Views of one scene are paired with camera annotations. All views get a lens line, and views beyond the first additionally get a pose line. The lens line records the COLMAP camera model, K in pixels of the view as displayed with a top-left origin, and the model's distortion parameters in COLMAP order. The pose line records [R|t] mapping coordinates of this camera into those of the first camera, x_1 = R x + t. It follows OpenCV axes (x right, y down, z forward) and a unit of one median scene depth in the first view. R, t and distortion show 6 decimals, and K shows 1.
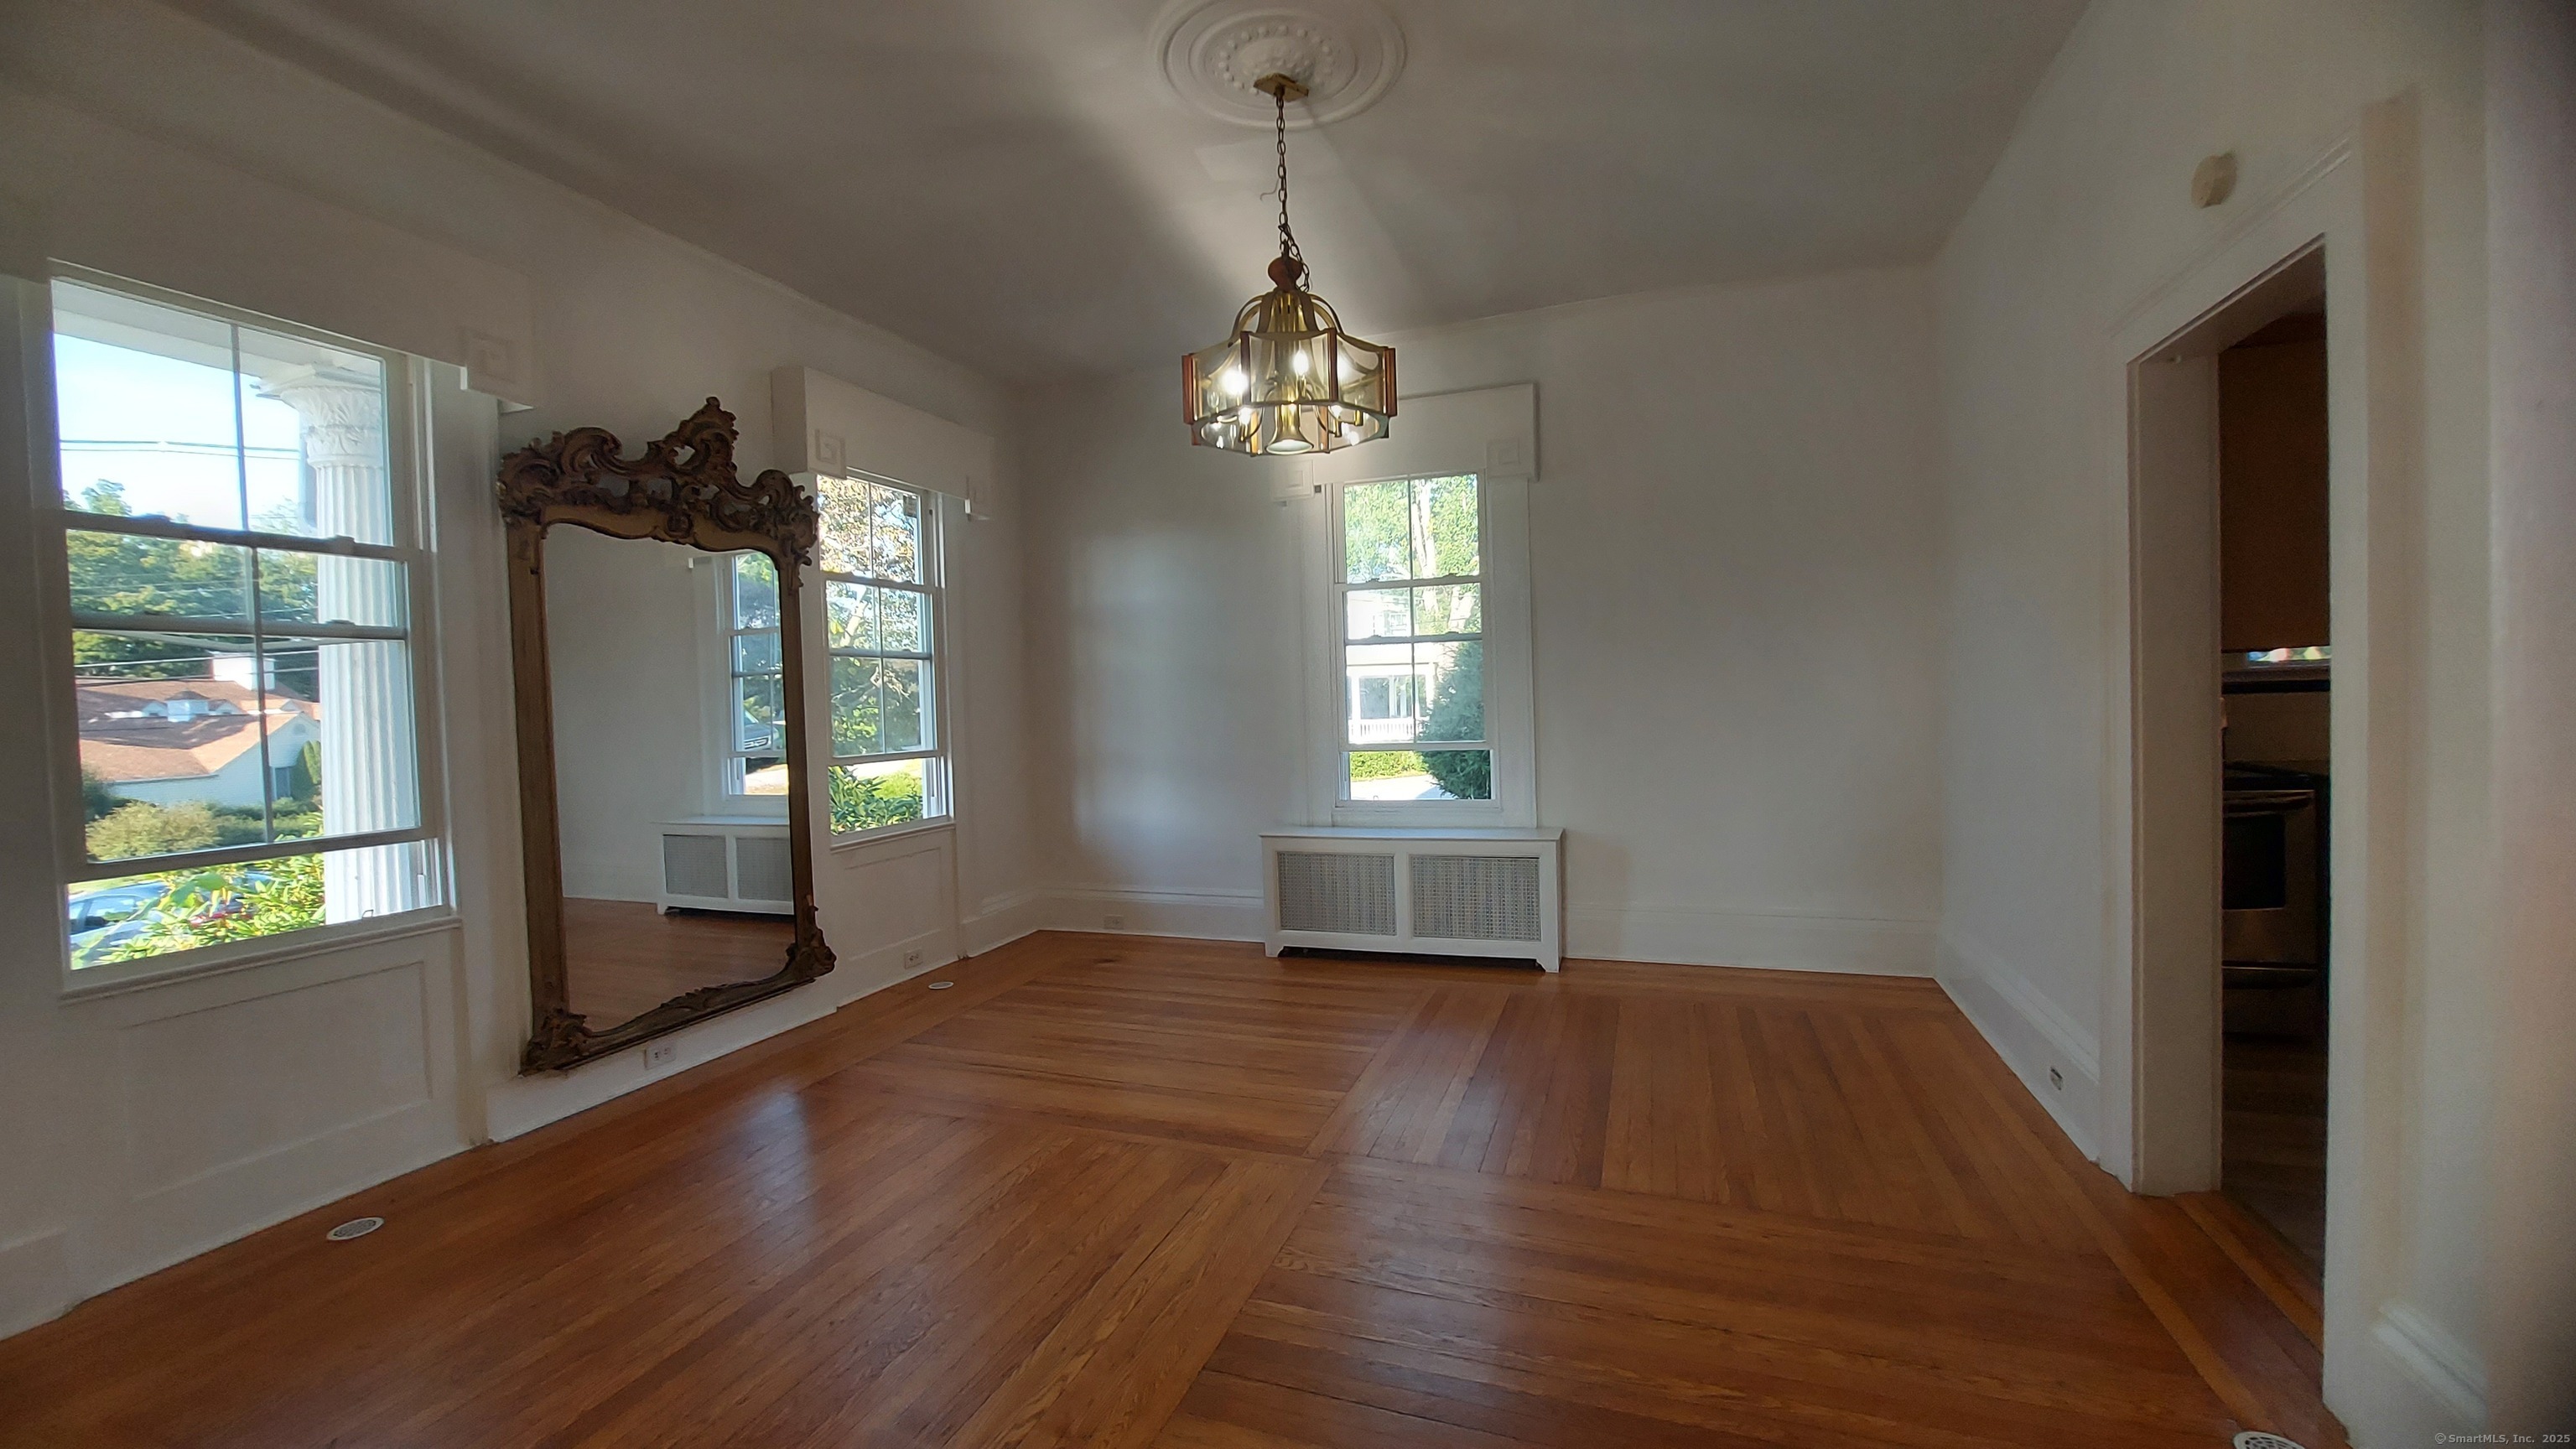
lens RADIAL K [[1027.0, 0, 1268.6], [0, 1027.0, 727.5], [0, 0, 1]] dist [-0.023053, 0.000473]
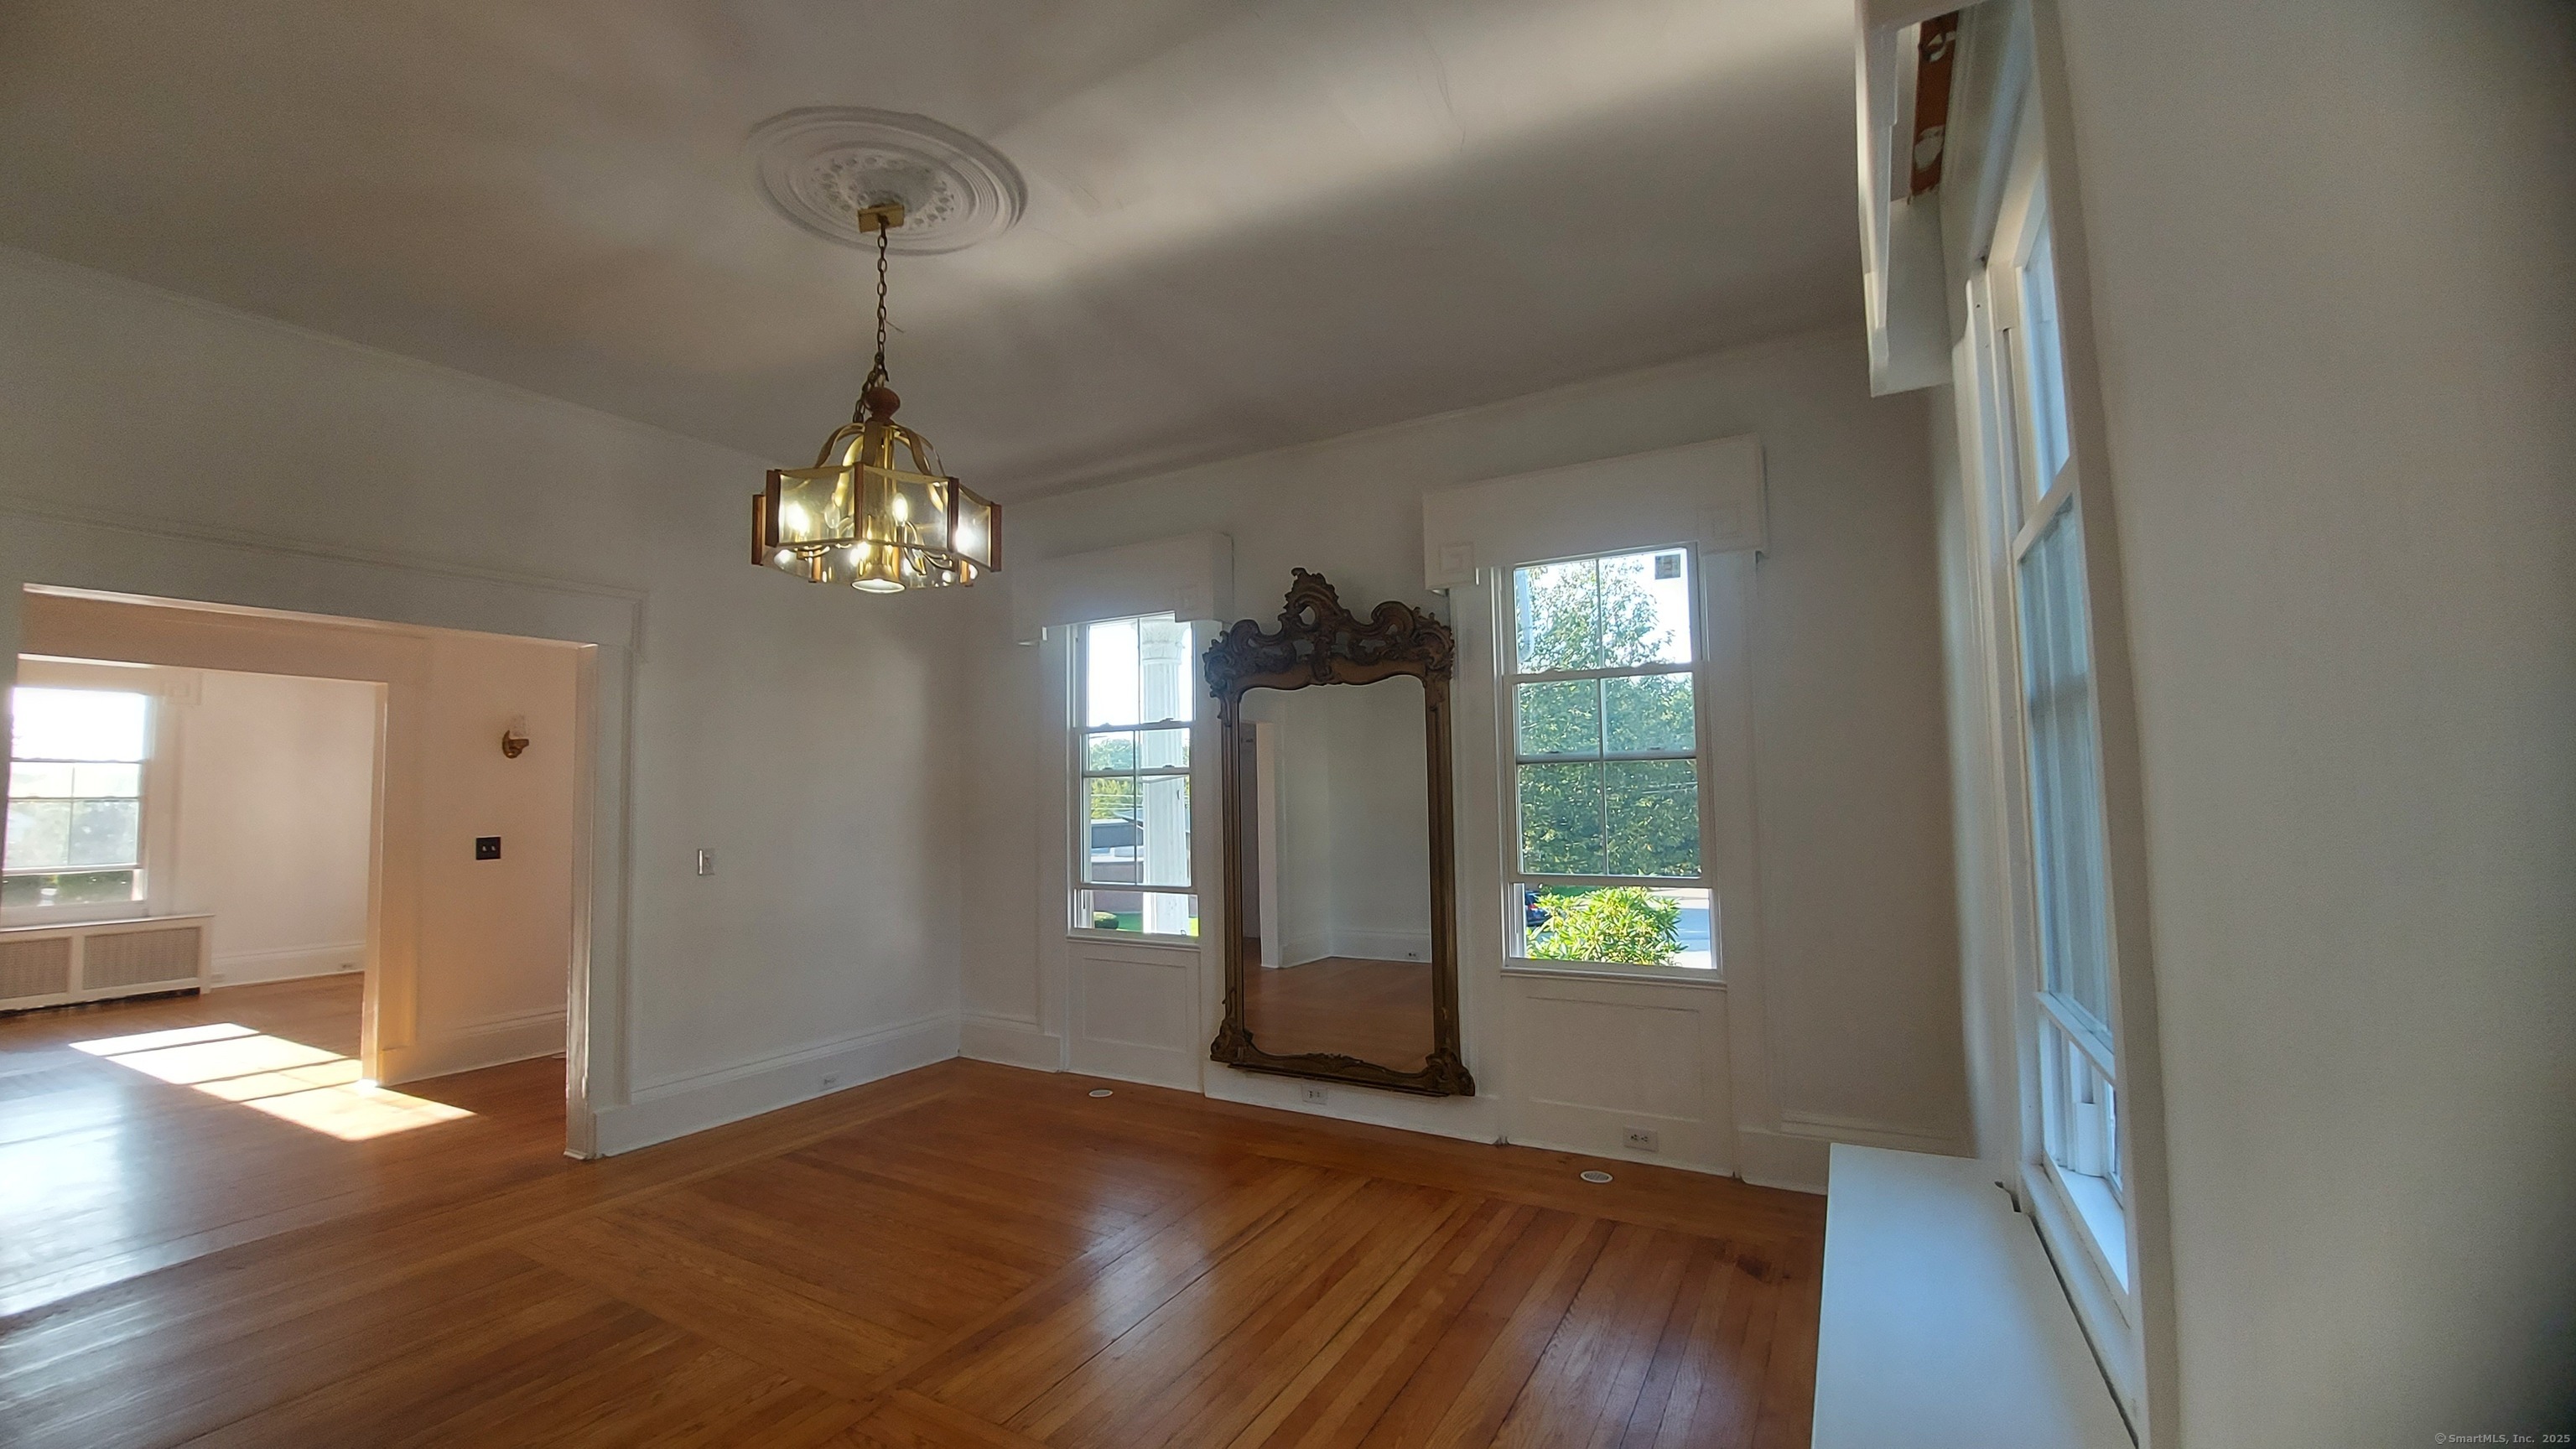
lens RADIAL K [[1027.0, 0, 1268.6], [0, 1027.0, 727.5], [0, 0, 1]] dist [-0.023053, 0.000473]
pose [[-0.170139, -0.029633, -0.984974, 0.733489], [-0.006564, 0.999560, -0.028938, -0.102667], [0.985398, 0.001542, -0.170259, 1.266618]]
